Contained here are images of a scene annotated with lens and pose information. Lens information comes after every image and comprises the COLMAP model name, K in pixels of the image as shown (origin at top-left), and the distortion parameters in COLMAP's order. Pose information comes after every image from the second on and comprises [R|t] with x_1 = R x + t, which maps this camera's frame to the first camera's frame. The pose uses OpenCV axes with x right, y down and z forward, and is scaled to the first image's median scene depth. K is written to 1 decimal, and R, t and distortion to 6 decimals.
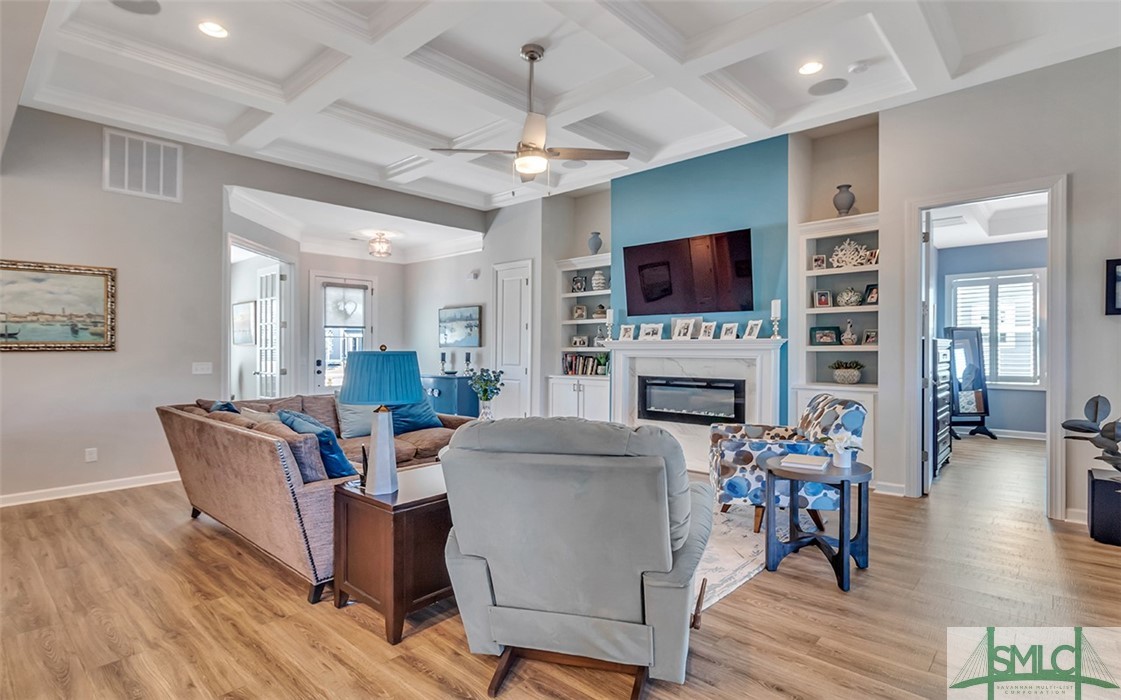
lens RADIAL K [[541.1, 0, 565.5], [0, 541.1, 346.1], [0, 0, 1]] dist [0.000798, -0.000303]
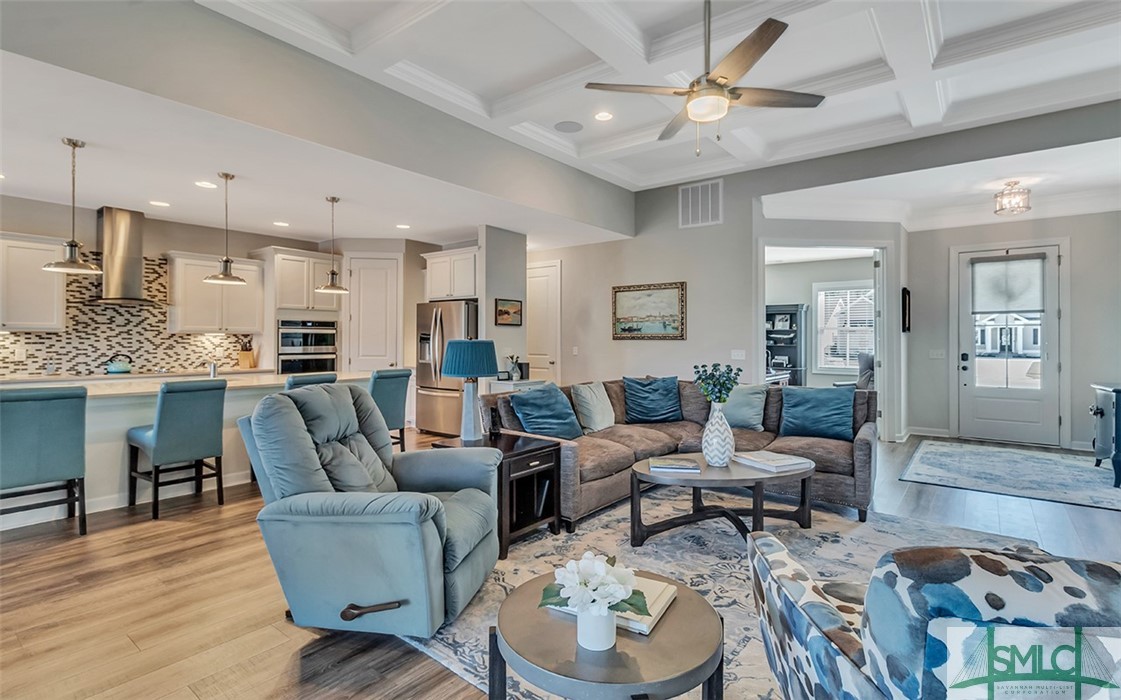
lens RADIAL K [[541.1, 0, 571.6], [0, 541.1, 334.7], [0, 0, 1]] dist [0.000798, -0.000303]
pose [[0.073849, 0.001550, -0.997268, 0.536156], [-0.001821, 0.999997, 0.001419, -0.005160], [0.997268, 0.001711, 0.073851, 0.561810]]
